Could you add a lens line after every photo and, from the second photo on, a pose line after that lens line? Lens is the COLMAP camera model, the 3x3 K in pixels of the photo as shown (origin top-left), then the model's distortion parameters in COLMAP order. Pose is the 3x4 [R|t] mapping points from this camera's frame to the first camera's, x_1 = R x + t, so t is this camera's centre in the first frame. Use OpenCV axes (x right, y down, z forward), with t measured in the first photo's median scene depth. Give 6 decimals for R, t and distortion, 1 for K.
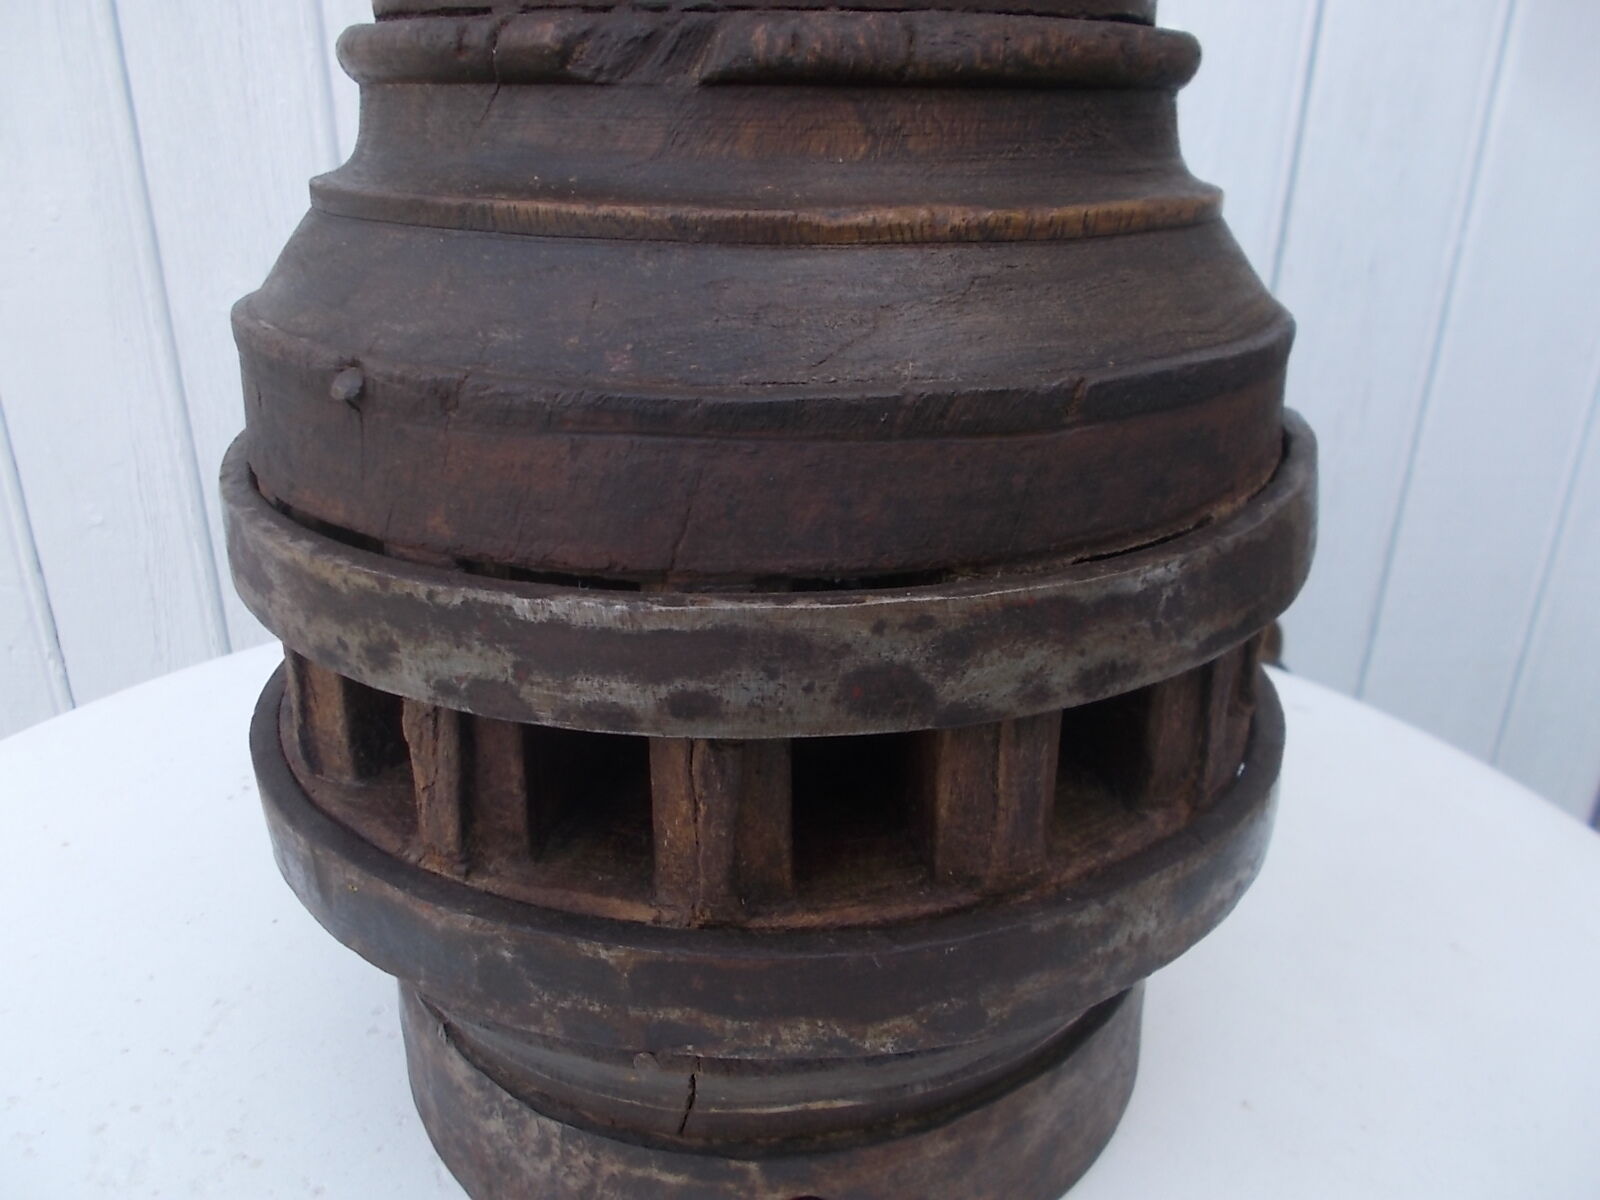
lens RADIAL K [[1217.5, 0, 775.2], [0, 1217.5, 596.9], [0, 0, 1]] dist [0.015143, -0.007081]
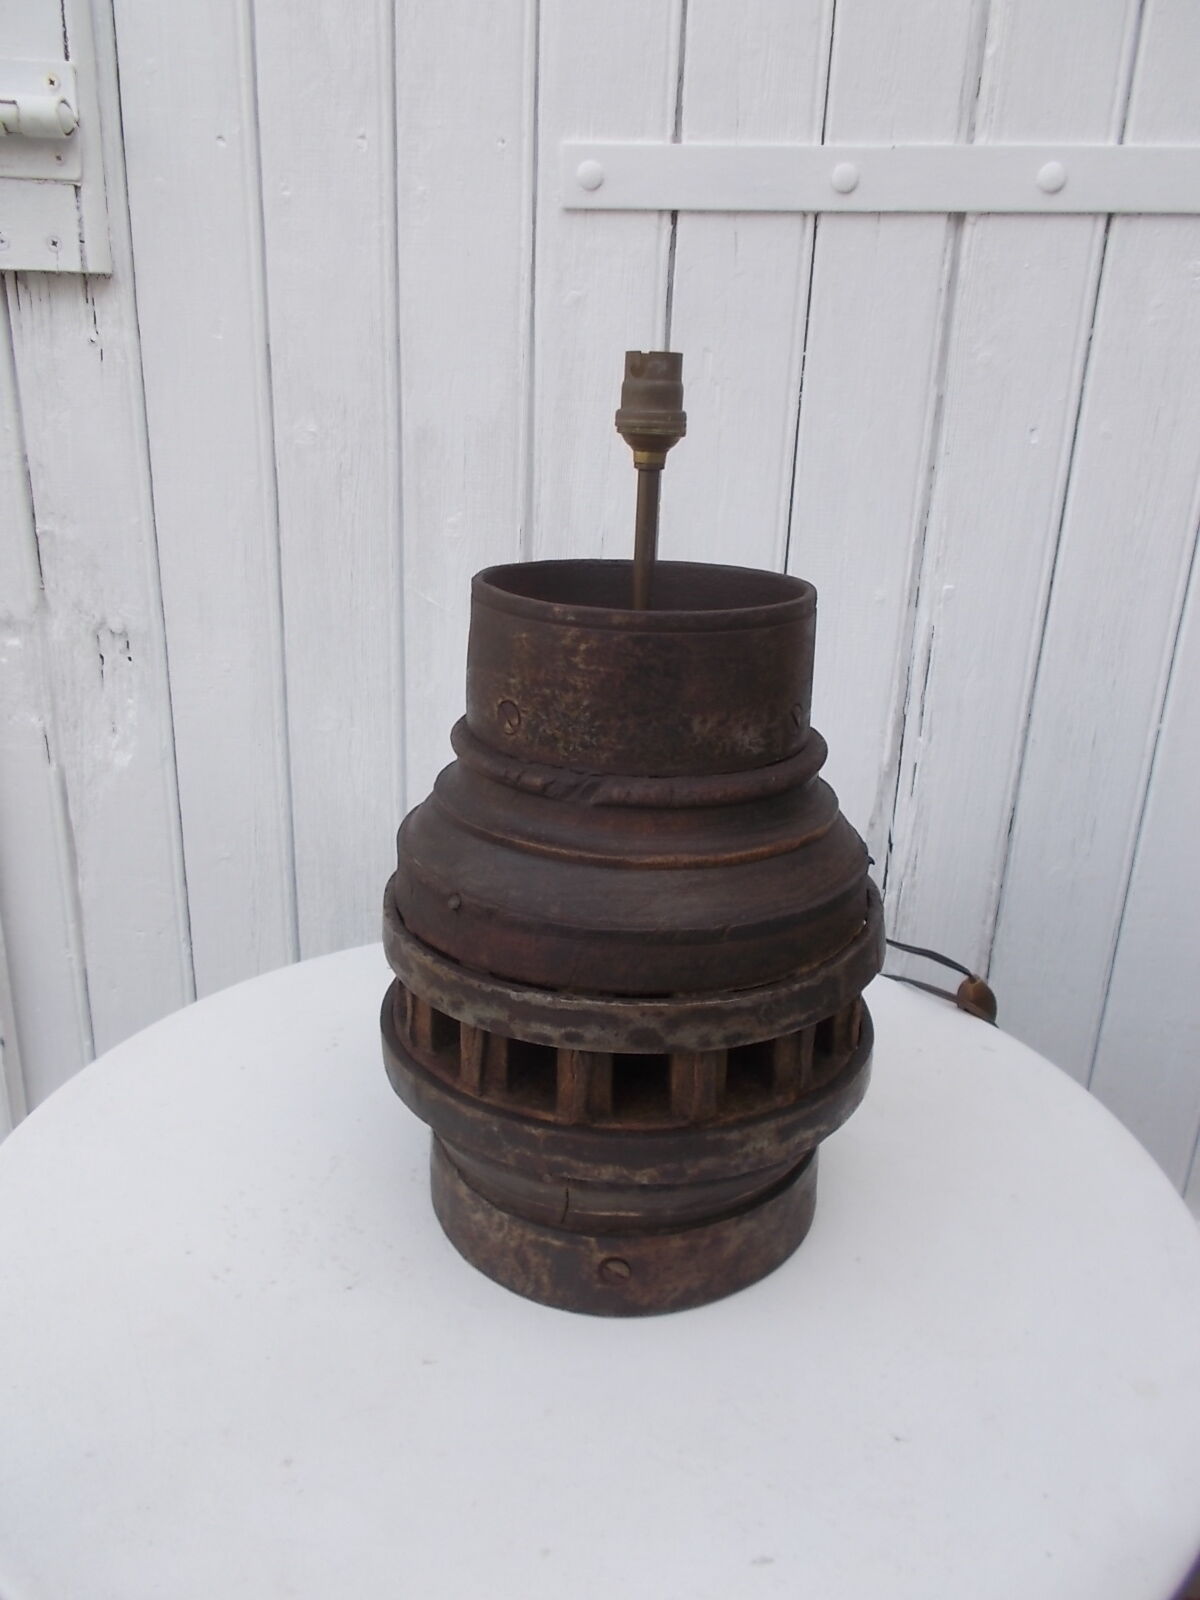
lens RADIAL K [[1217.5, 0, 613.5], [0, 1217.5, 810.6], [0, 0, 1]] dist [0.015143, -0.007081]
pose [[0.992945, 0.066265, -0.098334, 0.240228], [-0.071317, 0.996260, -0.048775, -0.271674], [0.094735, 0.055444, 0.993957, -1.615729]]
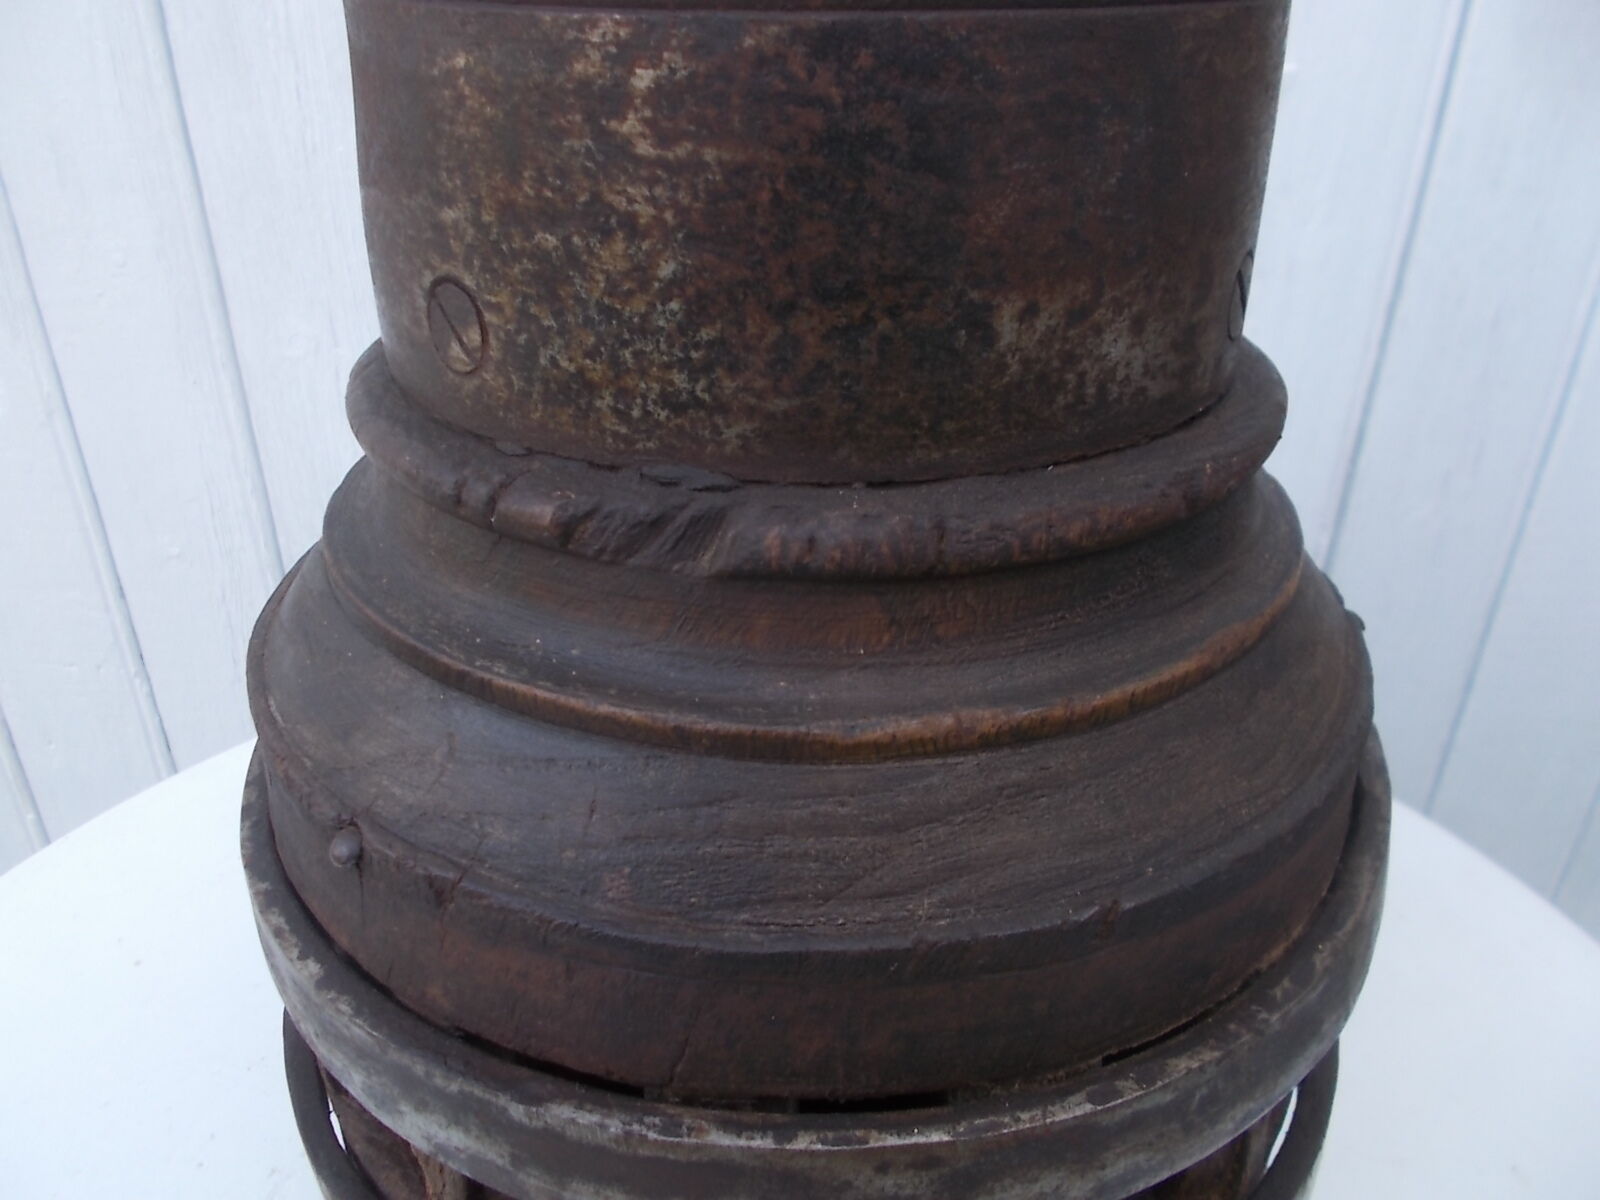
lens RADIAL K [[1217.6, 0, 784.9], [0, 1217.6, 606.2], [0, 0, 1]] dist [0.007172, -0.007547]
pose [[0.997554, 0.030260, -0.063004, 0.052221], [-0.023245, 0.993745, 0.109230, -0.485822], [0.065916, -0.107498, 0.992018, 0.089651]]
